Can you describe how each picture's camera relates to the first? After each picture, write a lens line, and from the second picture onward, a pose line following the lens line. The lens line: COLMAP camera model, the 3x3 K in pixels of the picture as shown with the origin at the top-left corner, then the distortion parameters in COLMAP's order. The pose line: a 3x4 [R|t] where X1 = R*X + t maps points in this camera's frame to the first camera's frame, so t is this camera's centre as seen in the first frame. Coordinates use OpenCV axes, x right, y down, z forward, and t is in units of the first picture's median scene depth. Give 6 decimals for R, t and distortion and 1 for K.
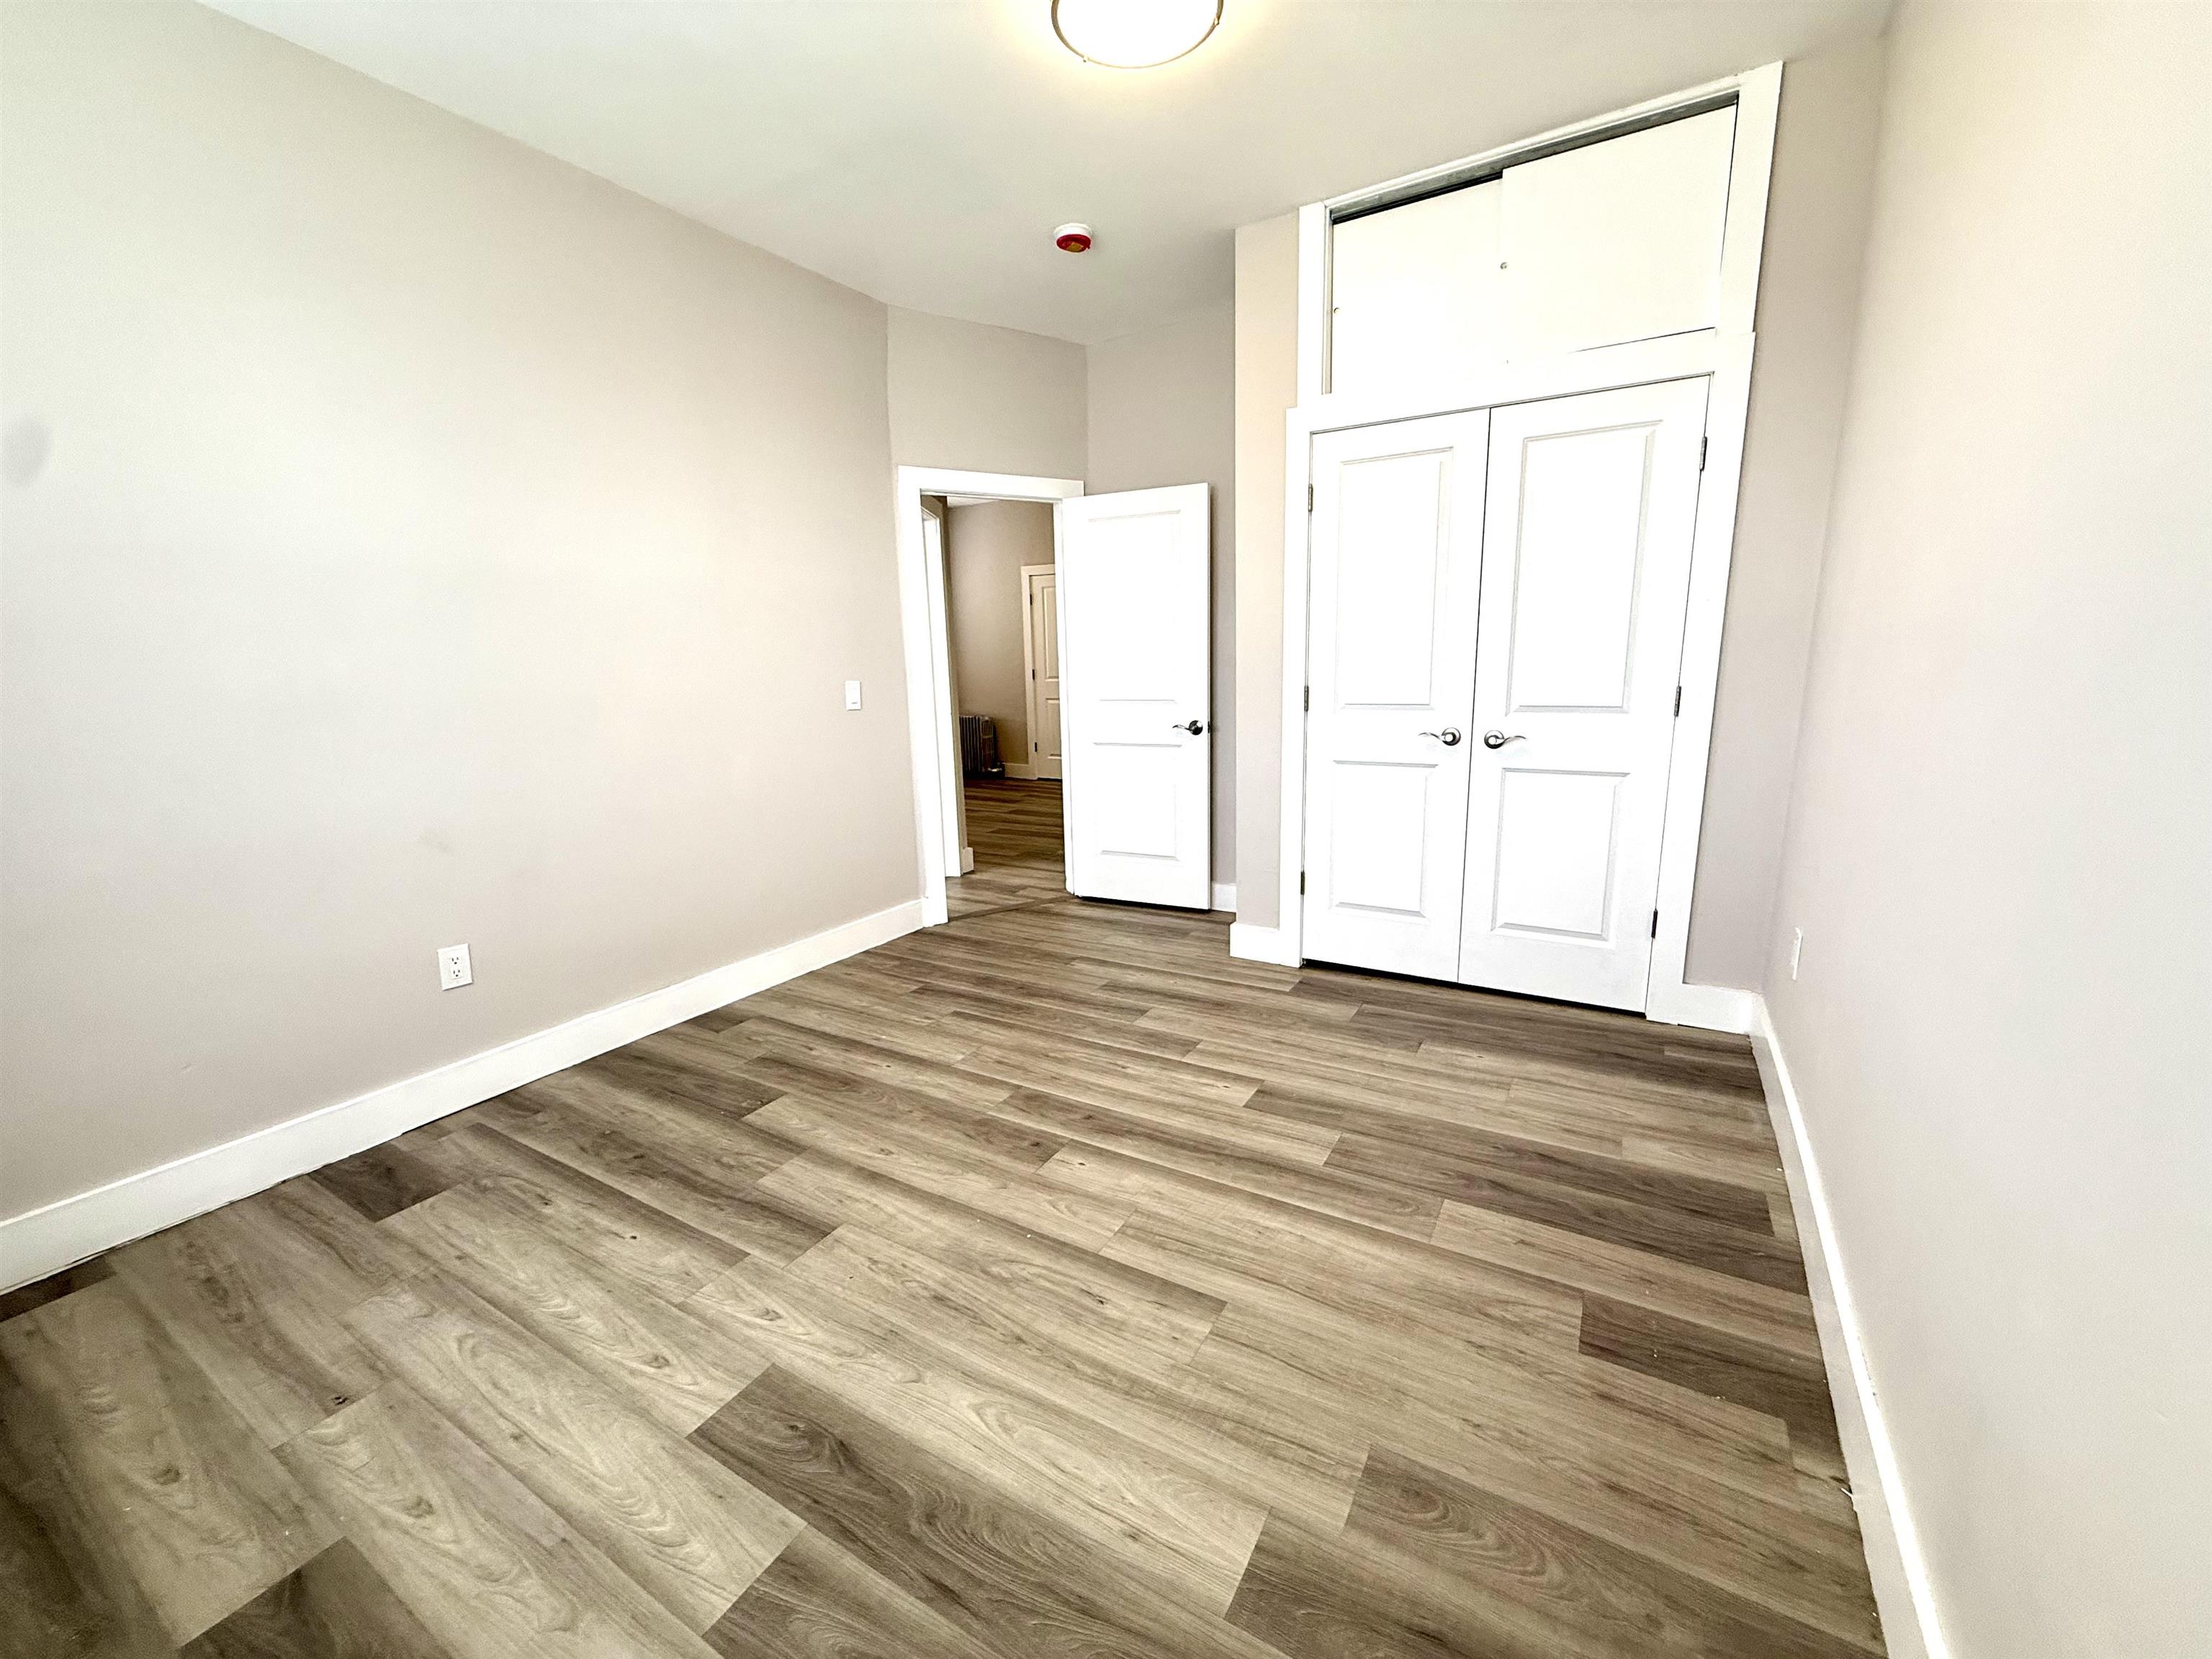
lens RADIAL K [[880.8, 0, 1099.0], [0, 880.8, 827.5], [0, 0, 1]] dist [0.000919, -0.000183]
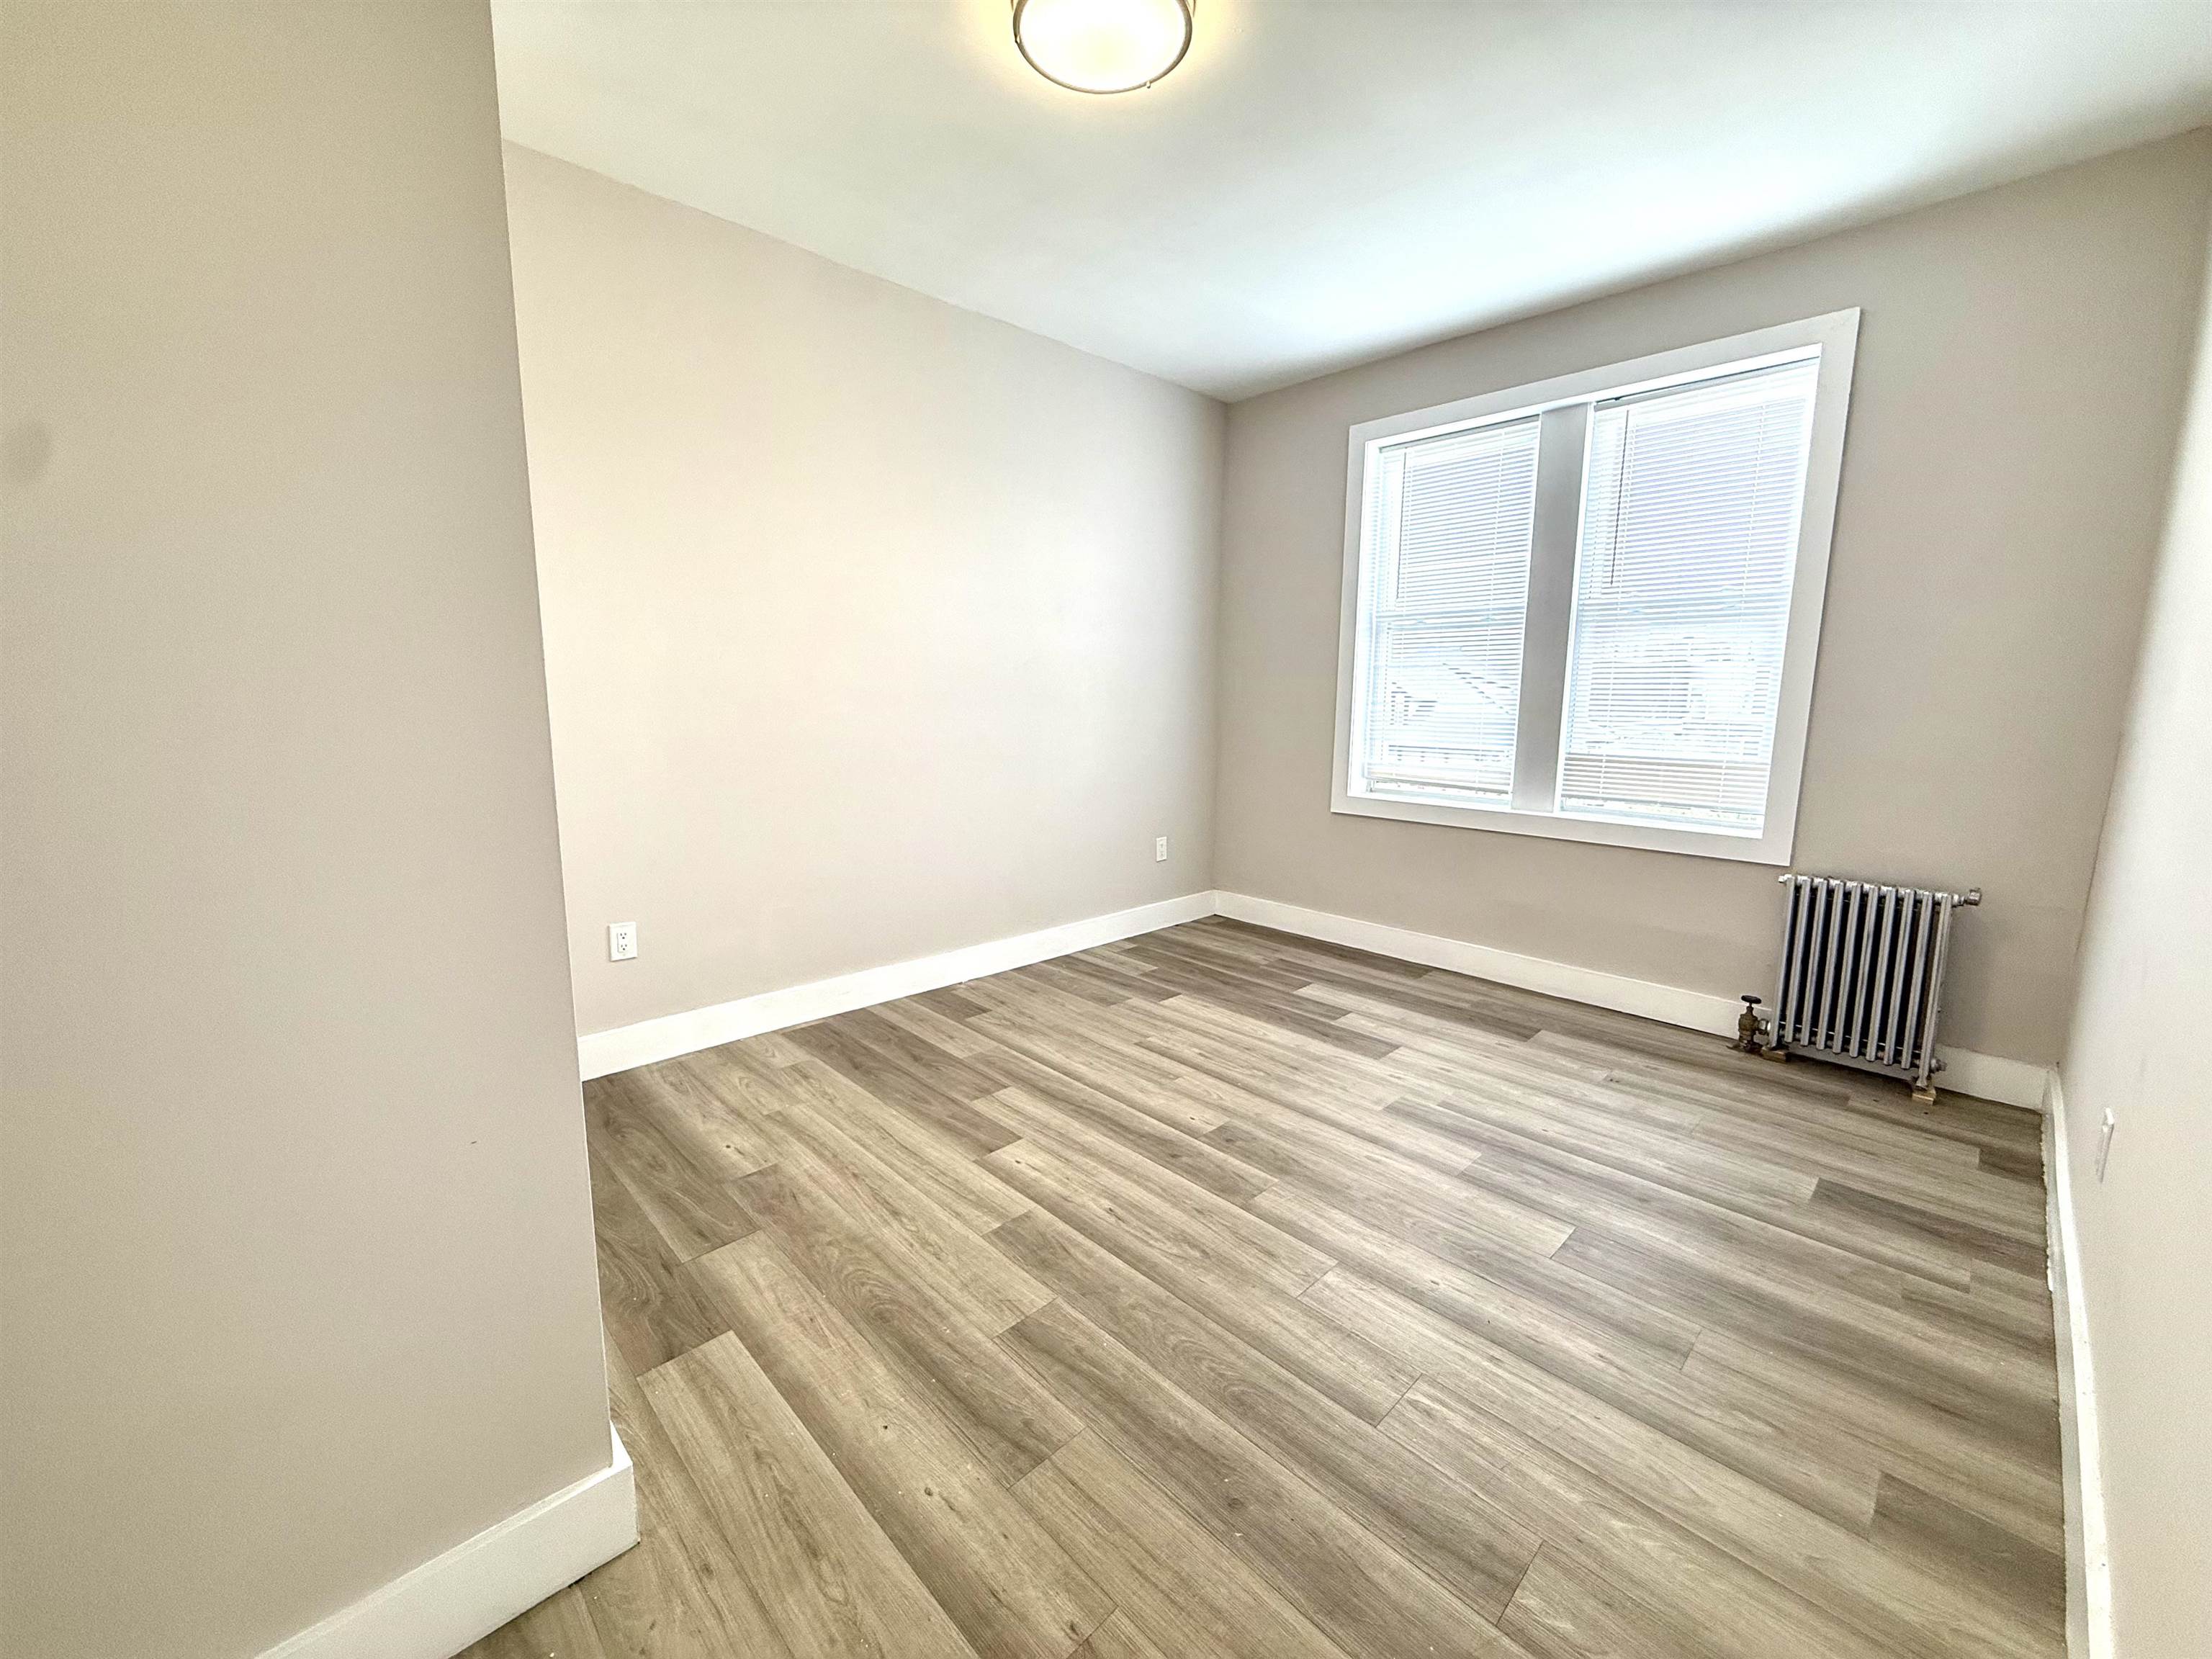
lens RADIAL K [[880.8, 0, 1099.0], [0, 880.8, 827.5], [0, 0, 1]] dist [0.000919, -0.000183]
pose [[-0.965792, -0.017014, 0.258759, -0.200283], [0.071103, 0.942228, 0.327339, -0.391039], [-0.249379, 0.334540, -0.908787, 1.997792]]
